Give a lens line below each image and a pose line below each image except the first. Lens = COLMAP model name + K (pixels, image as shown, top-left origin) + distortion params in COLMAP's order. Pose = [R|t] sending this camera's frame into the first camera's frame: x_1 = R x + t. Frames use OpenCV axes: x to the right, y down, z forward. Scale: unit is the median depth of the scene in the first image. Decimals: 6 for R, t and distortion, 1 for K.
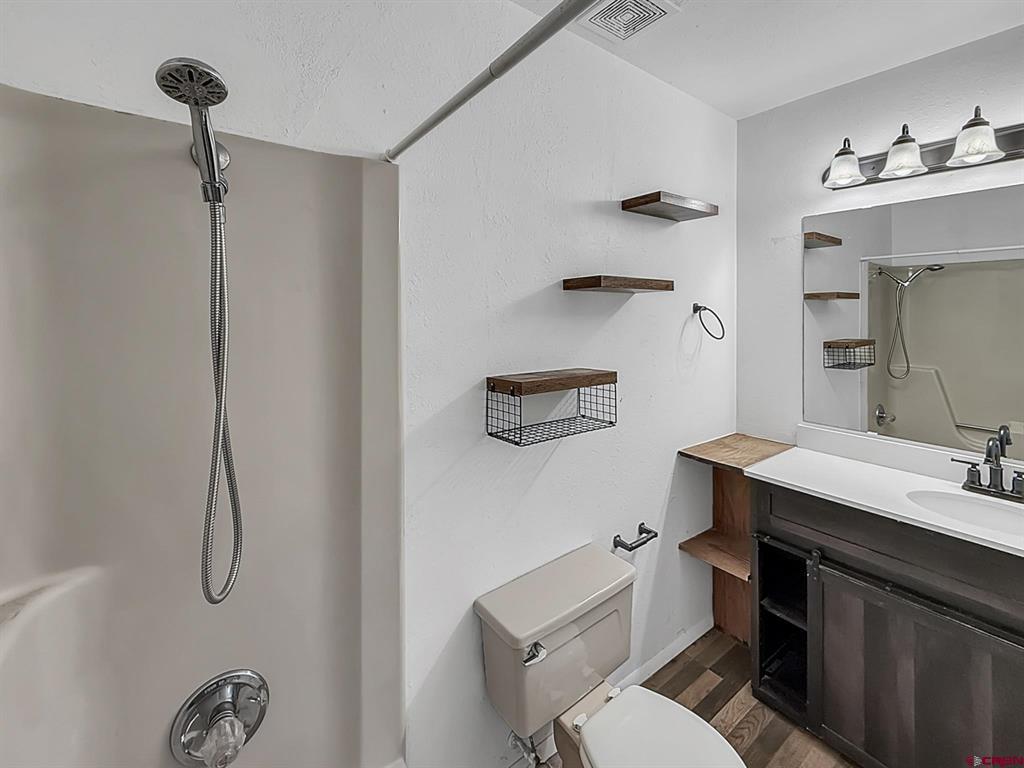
lens RADIAL K [[417.9, 0, 509.9], [0, 417.9, 325.7], [0, 0, 1]] dist [0.001127, 0.000398]
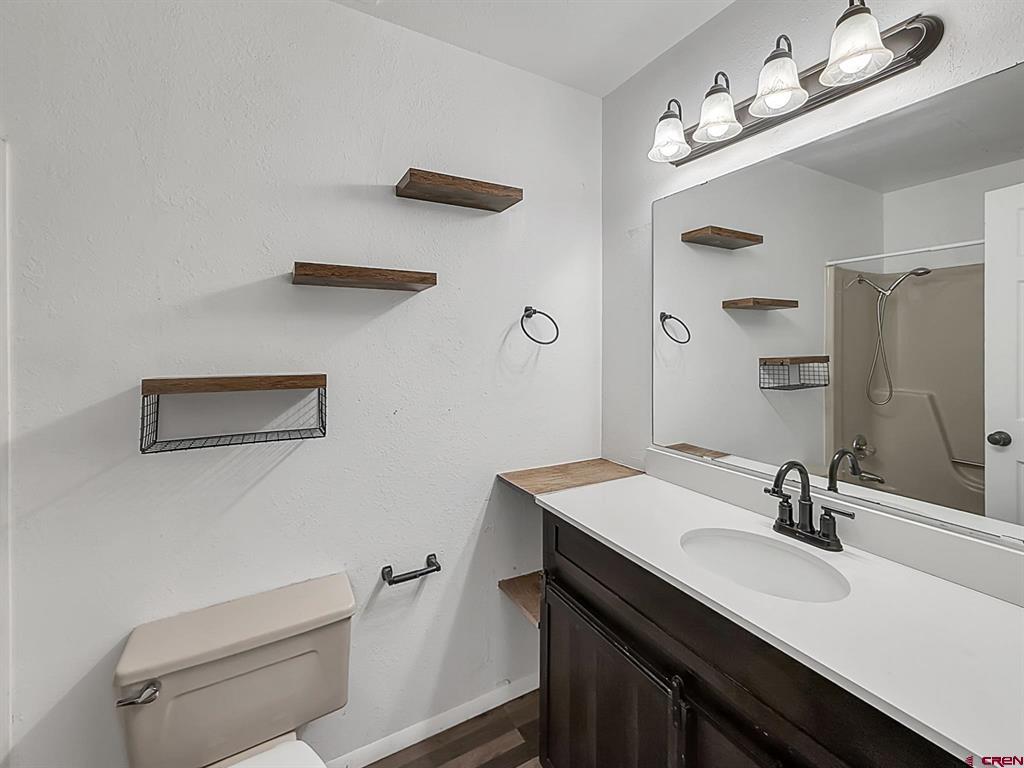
lens RADIAL K [[420.6, 0, 510.7], [0, 420.6, 355.4], [0, 0, 1]] dist [0.002167, 0.000271]
pose [[0.993899, -0.001939, -0.110281, 0.538093], [0.001644, 0.999995, -0.002764, 0.054041], [0.110285, 0.002566, 0.993897, 0.131483]]
